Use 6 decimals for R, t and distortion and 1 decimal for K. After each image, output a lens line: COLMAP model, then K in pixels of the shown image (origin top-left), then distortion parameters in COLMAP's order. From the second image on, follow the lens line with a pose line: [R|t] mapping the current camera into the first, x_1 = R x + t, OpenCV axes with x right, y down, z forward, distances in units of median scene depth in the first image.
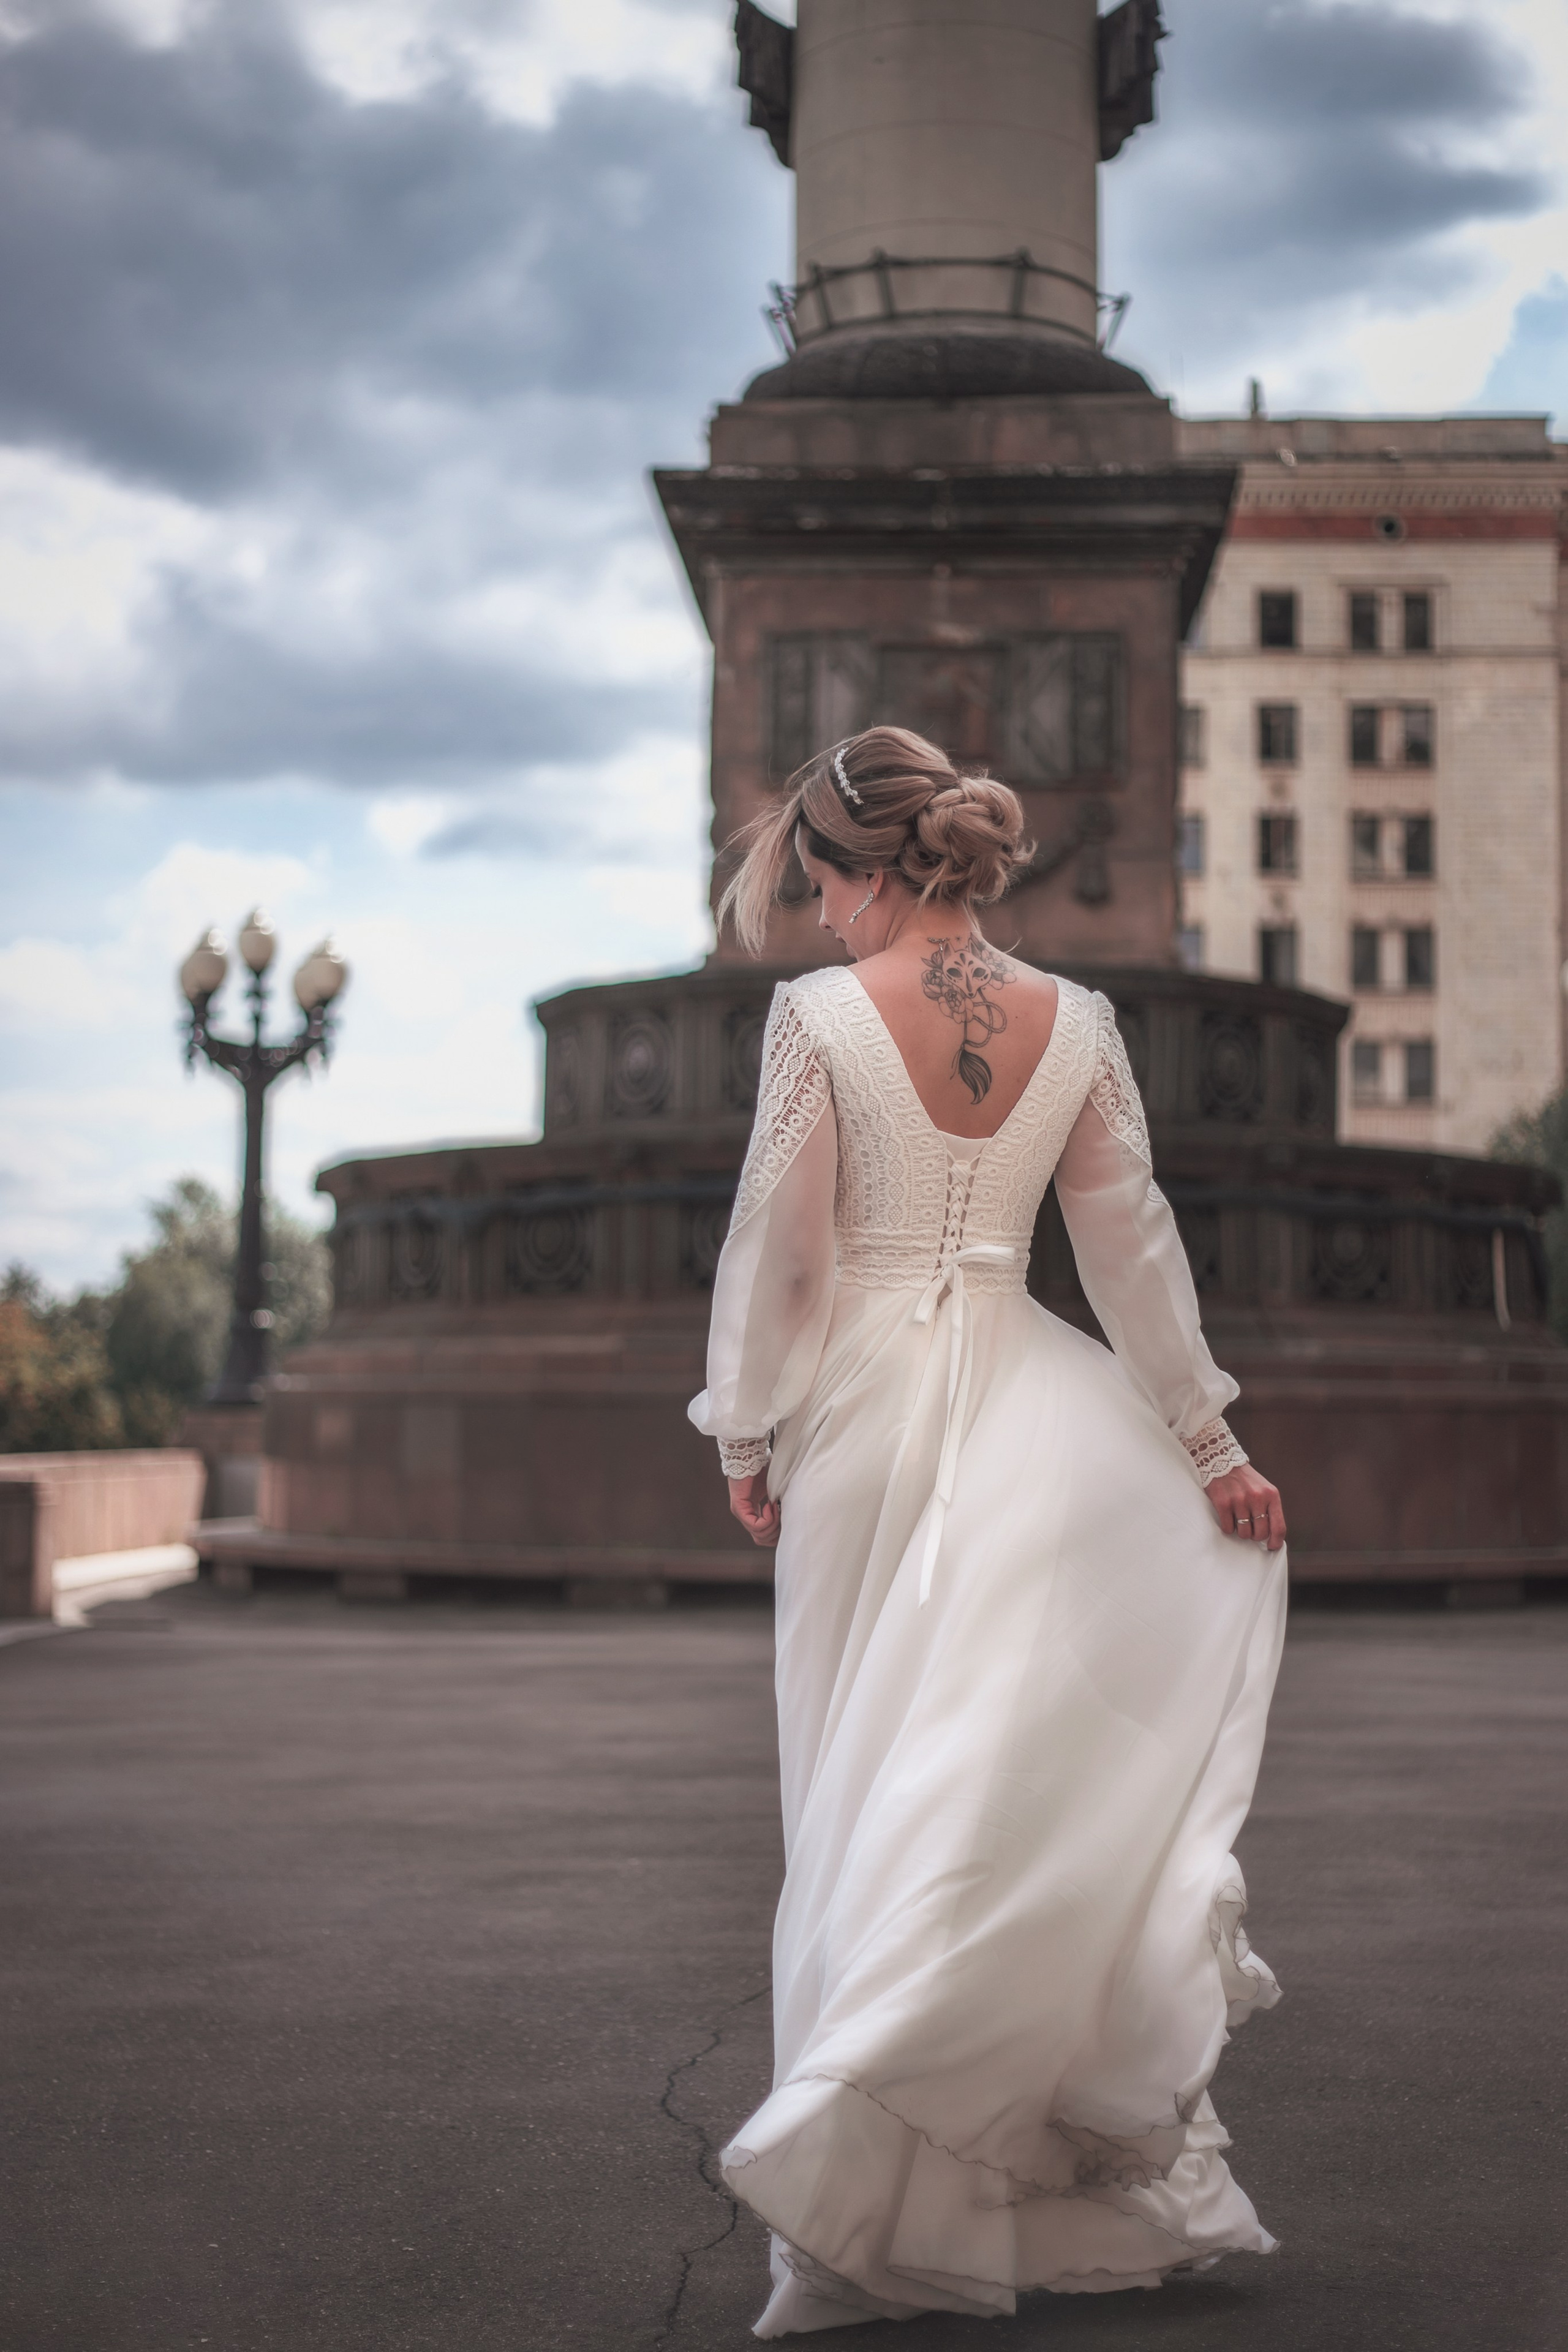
lens RADIAL K [[3669.2, 0, 784.6], [0, 3669.2, 1177.7], [0, 0, 1]] dist [0.011947, 0.000000]
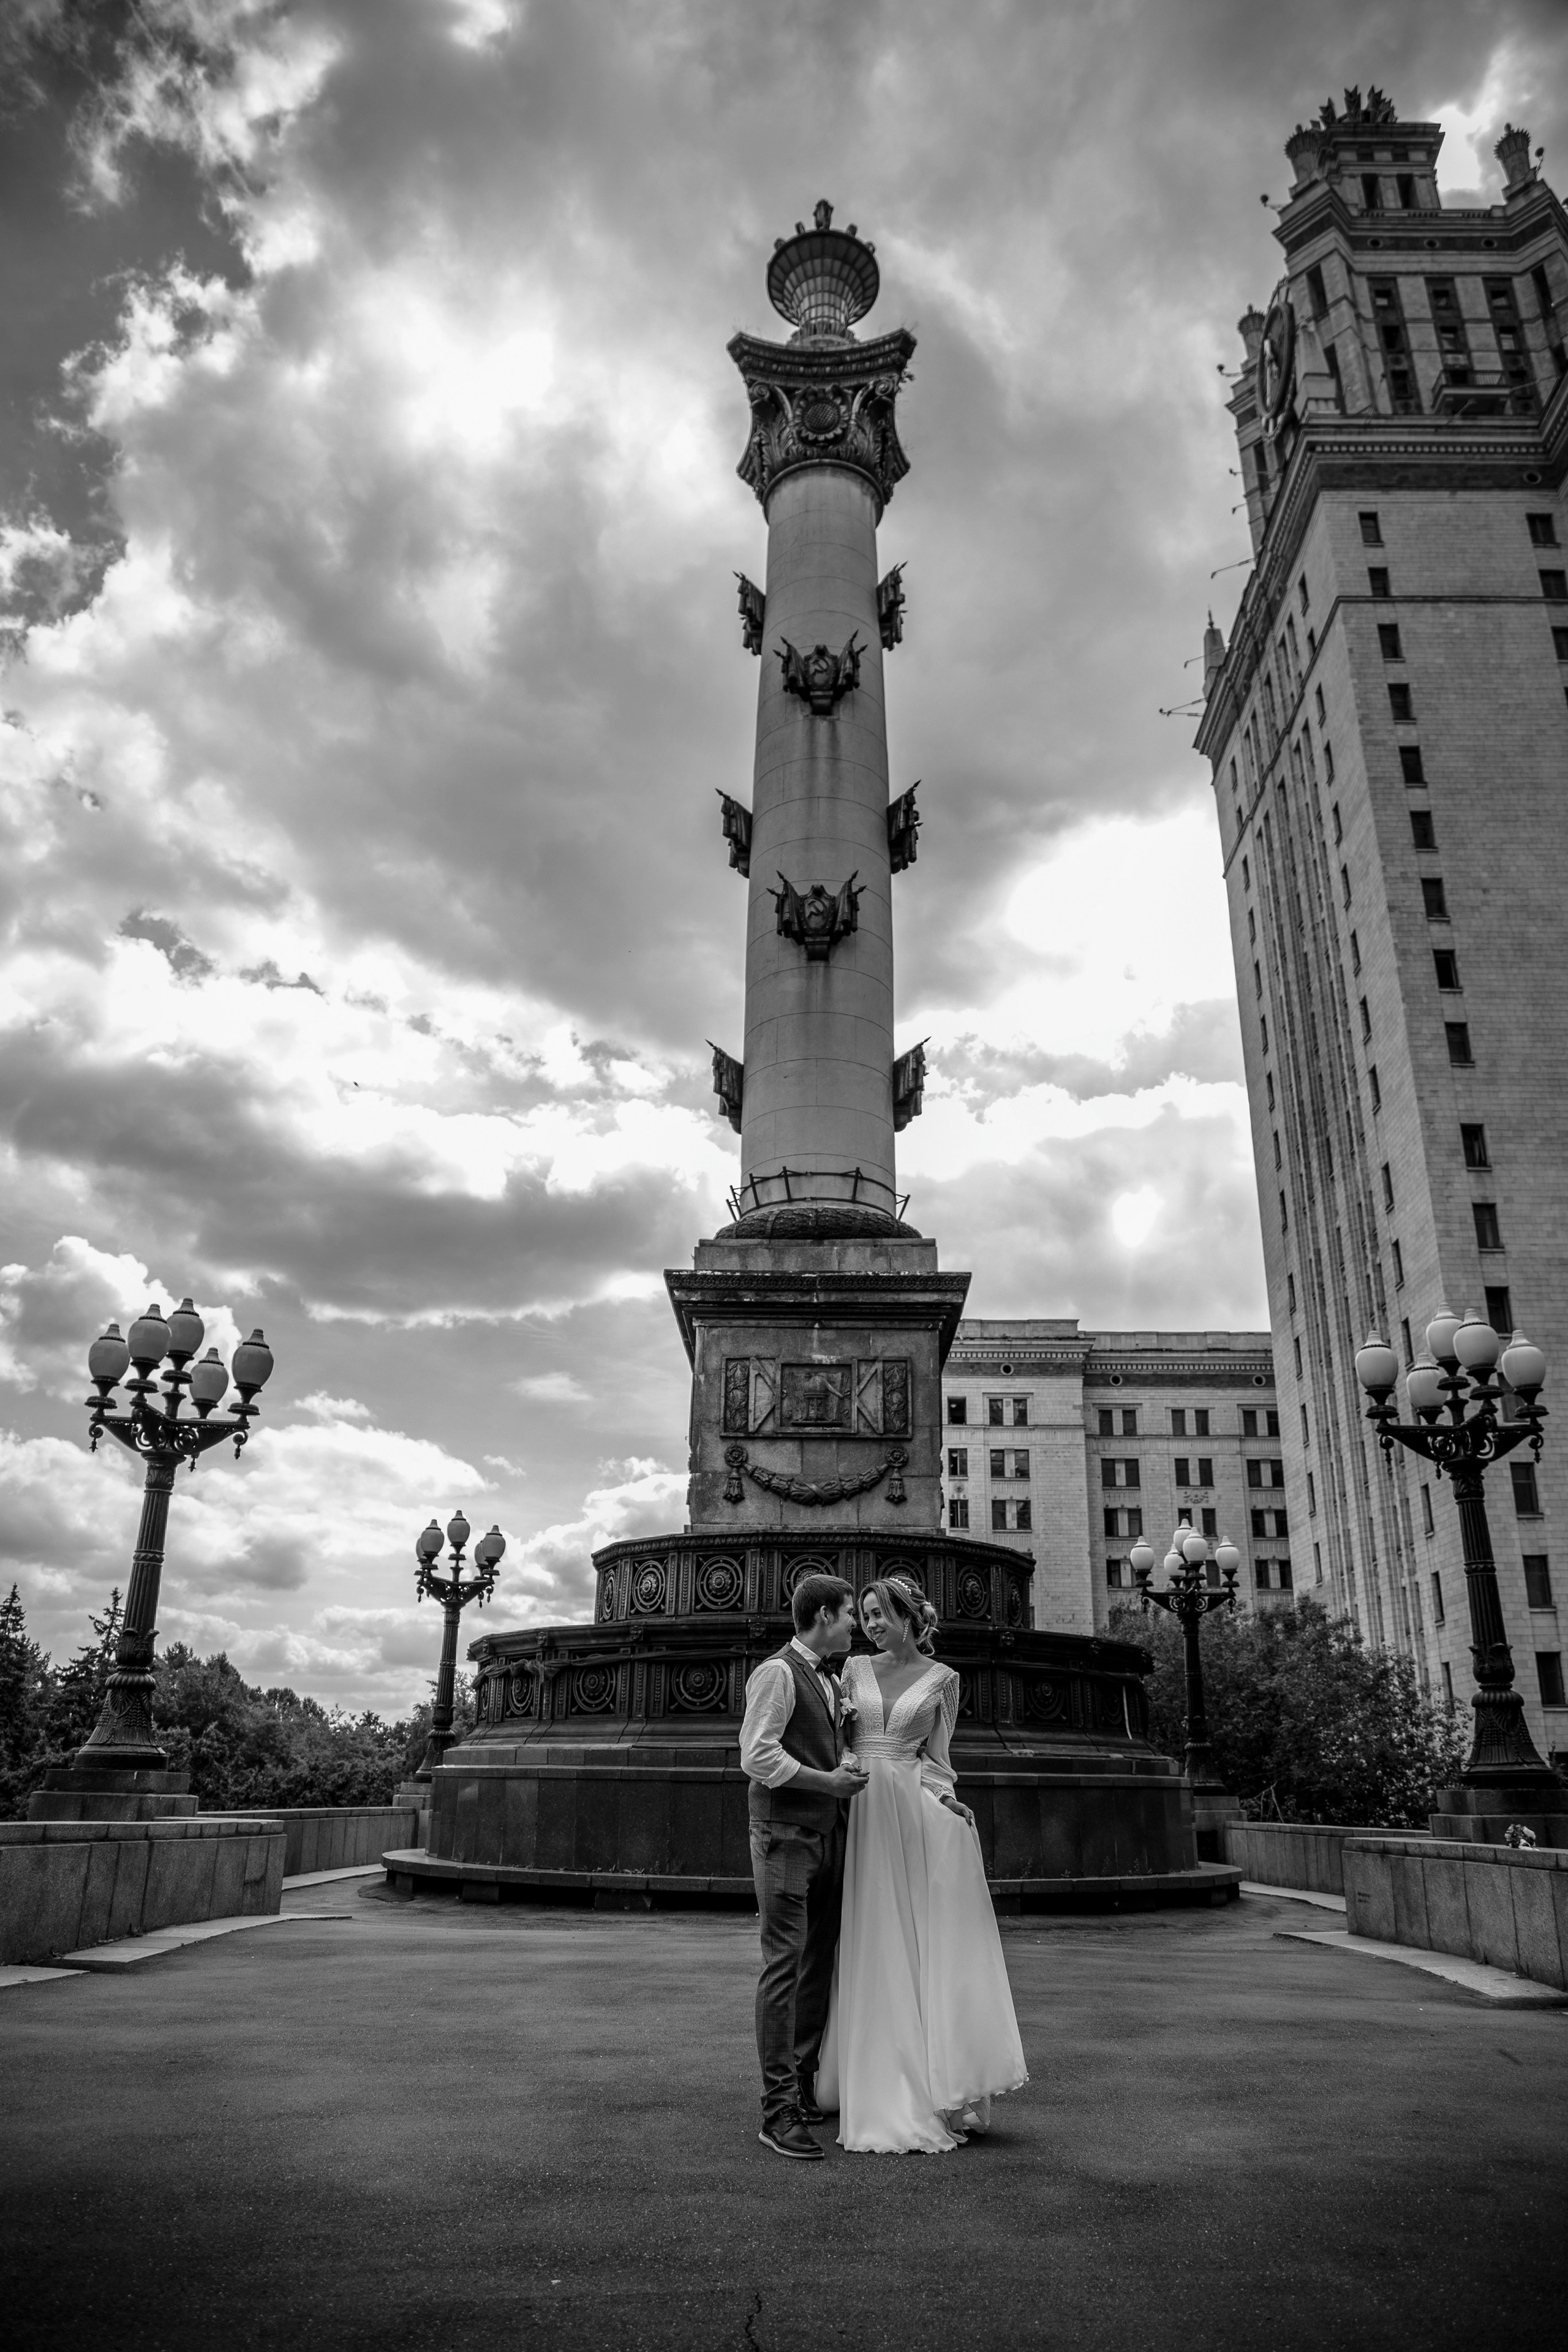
lens RADIAL K [[1610.1, 0, 768.6], [0, 1610.1, 1184.7], [0, 0, 1]] dist [-0.086811, 0.045893]
pose [[0.999623, 0.019155, 0.019663, 0.000283], [-0.012522, 0.955615, -0.294351, 0.011171], [-0.024428, 0.293994, 0.955495, 0.177469]]
